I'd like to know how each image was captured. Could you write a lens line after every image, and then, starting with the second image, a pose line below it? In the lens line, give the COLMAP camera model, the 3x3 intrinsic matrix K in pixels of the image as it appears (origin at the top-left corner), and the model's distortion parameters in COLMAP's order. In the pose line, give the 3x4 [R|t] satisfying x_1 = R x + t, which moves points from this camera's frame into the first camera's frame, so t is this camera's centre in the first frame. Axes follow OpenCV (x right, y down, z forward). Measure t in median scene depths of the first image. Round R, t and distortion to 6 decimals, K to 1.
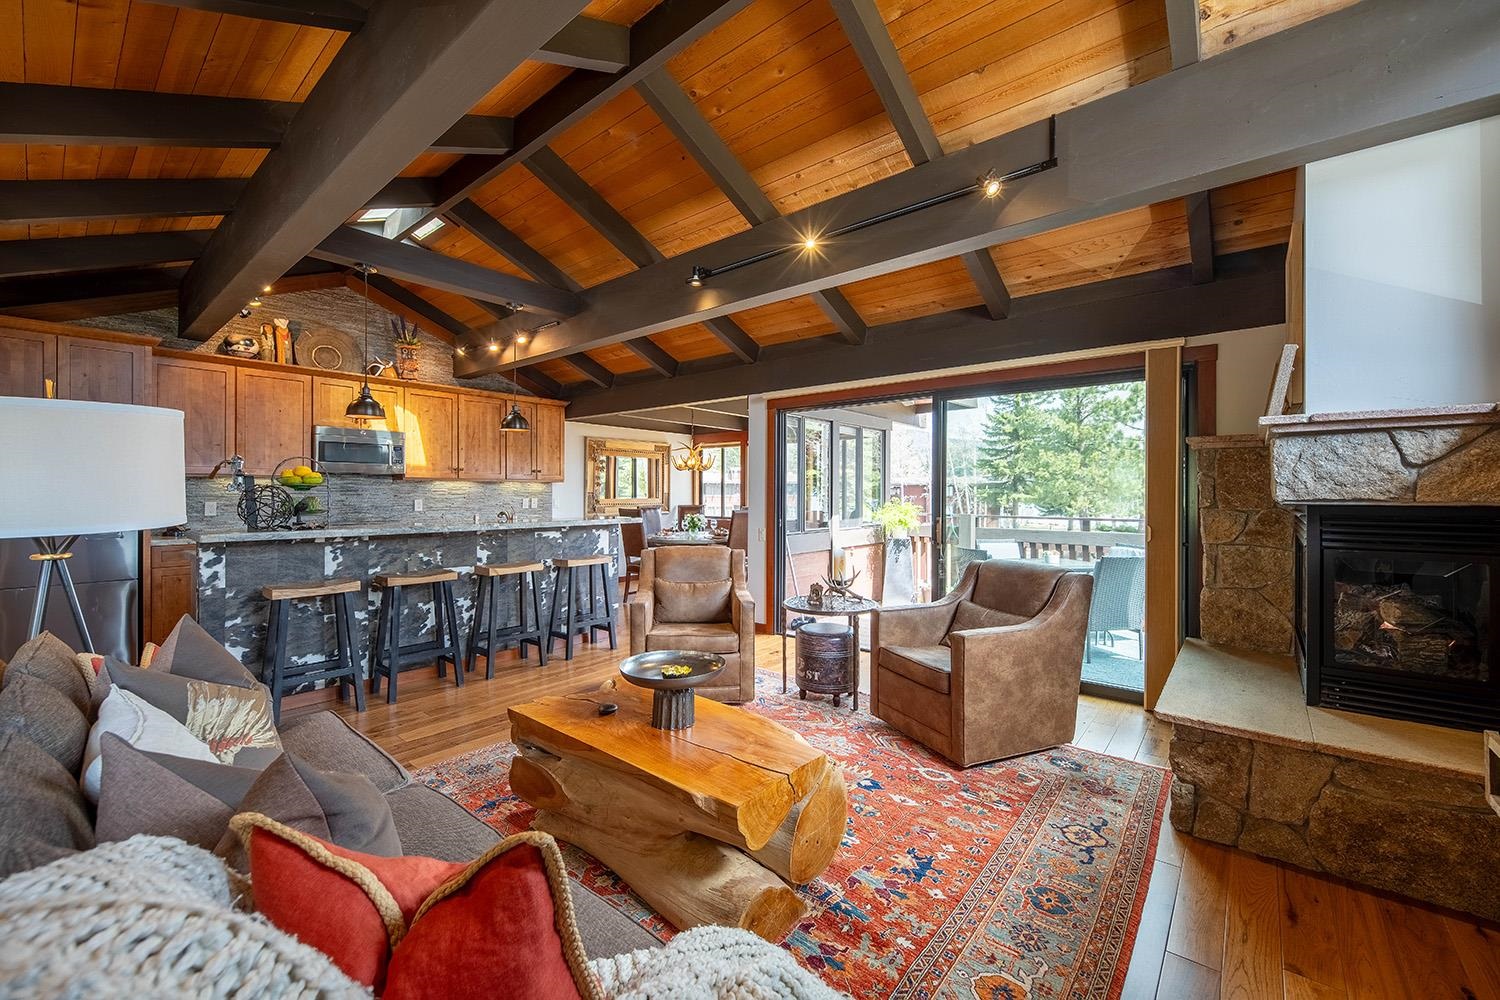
lens RADIAL K [[598.3, 0, 754.7], [0, 598.3, 492.7], [0, 0, 1]] dist [-0.003206, -0.001740]
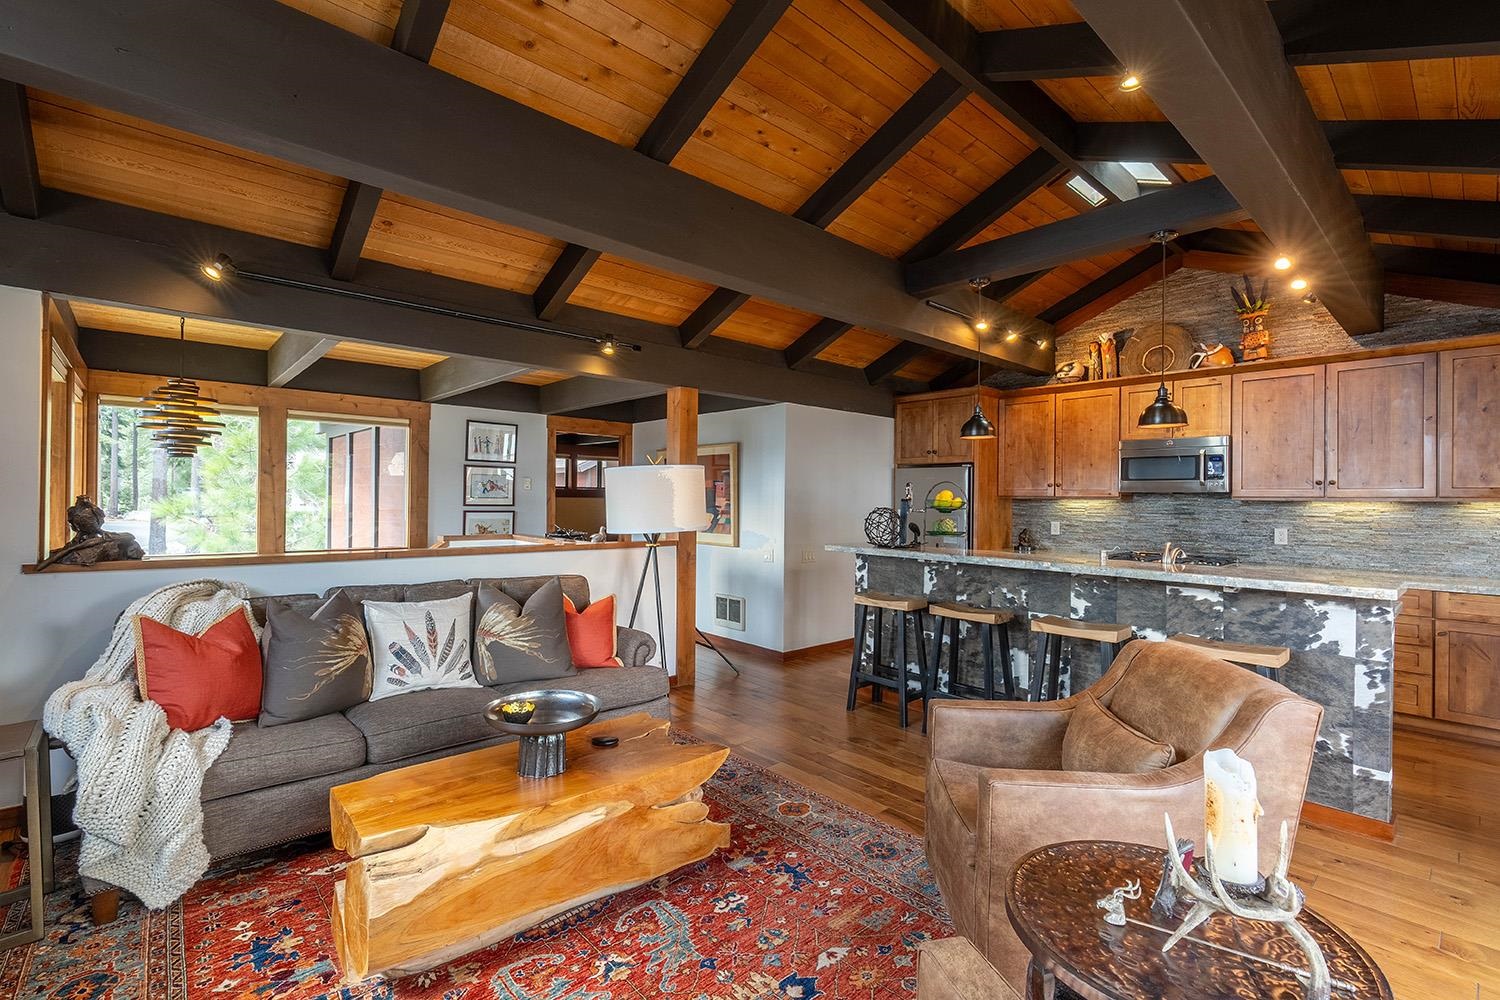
lens RADIAL K [[668.7, 0, 756.0], [0, 668.7, 497.6], [0, 0, 1]] dist [0.000969, -0.000406]
pose [[-0.138450, -0.004616, -0.990359, 0.348611], [-0.011398, 0.999930, -0.003067, -0.017451], [0.990304, 0.010863, -0.138493, 0.602843]]
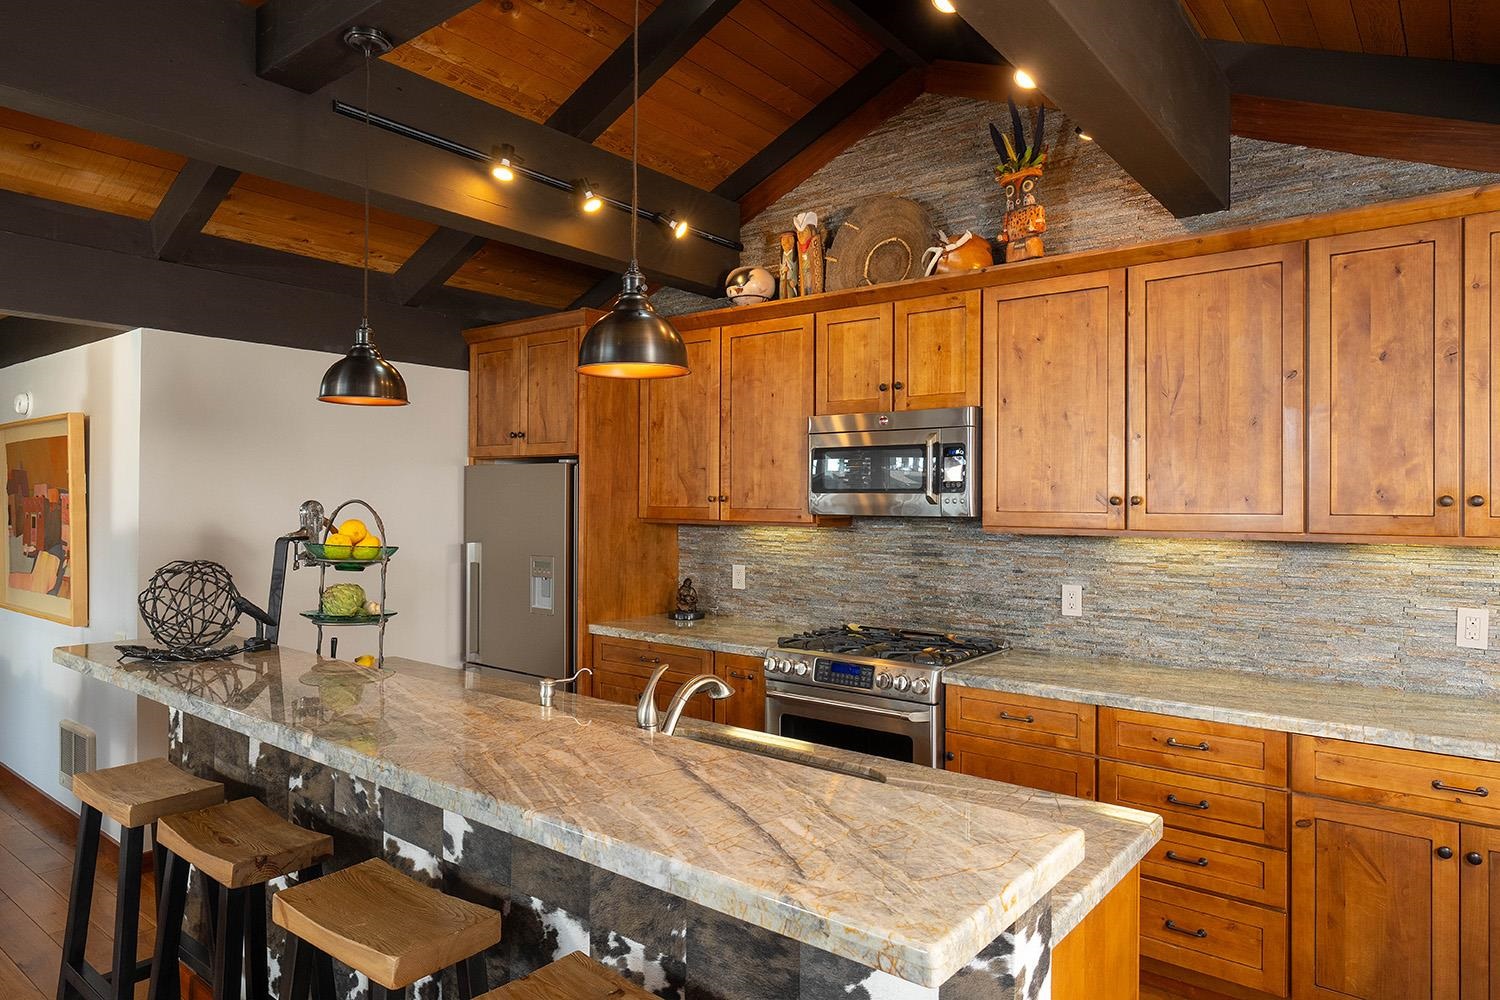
lens RADIAL K [[922.0, 0, 748.8], [0, 922.0, 495.0], [0, 0, 1]] dist [-0.005954, 0.004258]
pose [[0.021552, -0.007811, -0.999737, -0.008002], [-0.008220, 0.999934, -0.007990, -0.044407], [0.999734, 0.008390, 0.021486, 0.947420]]
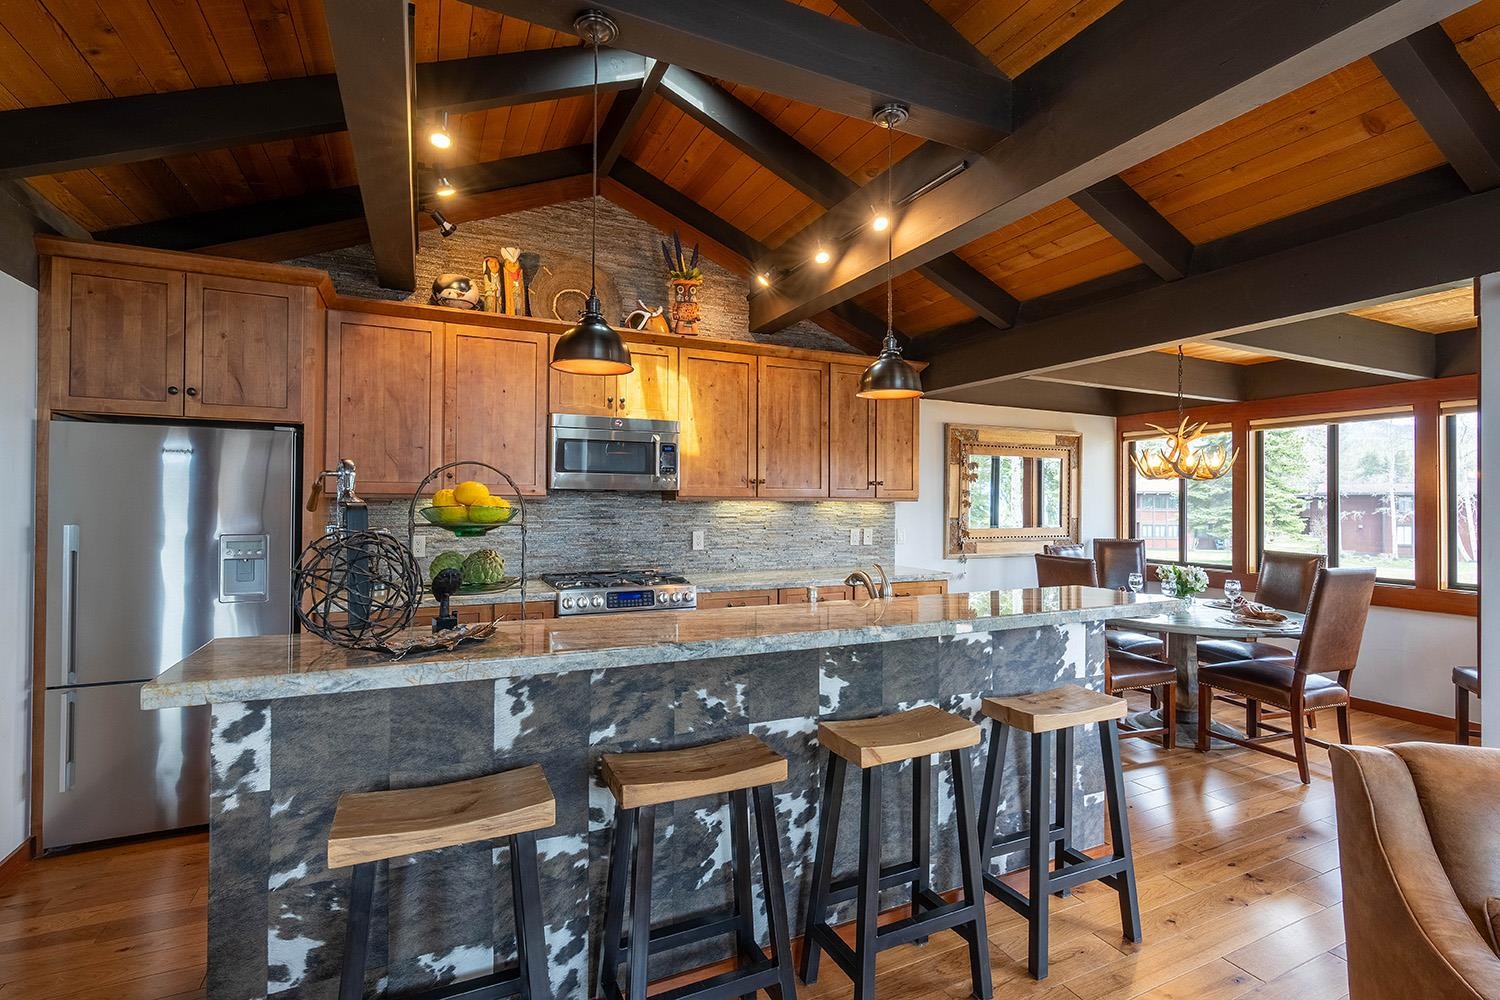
lens RADIAL K [[691.5, 0, 751.4], [0, 691.5, 497.7], [0, 0, 1]] dist [-0.004494, 0.000738]
pose [[0.906123, 0.000904, -0.423014, -0.252756], [-0.004740, 0.999957, -0.008016, -0.021220], [0.422989, 0.009268, 0.906088, 0.449989]]
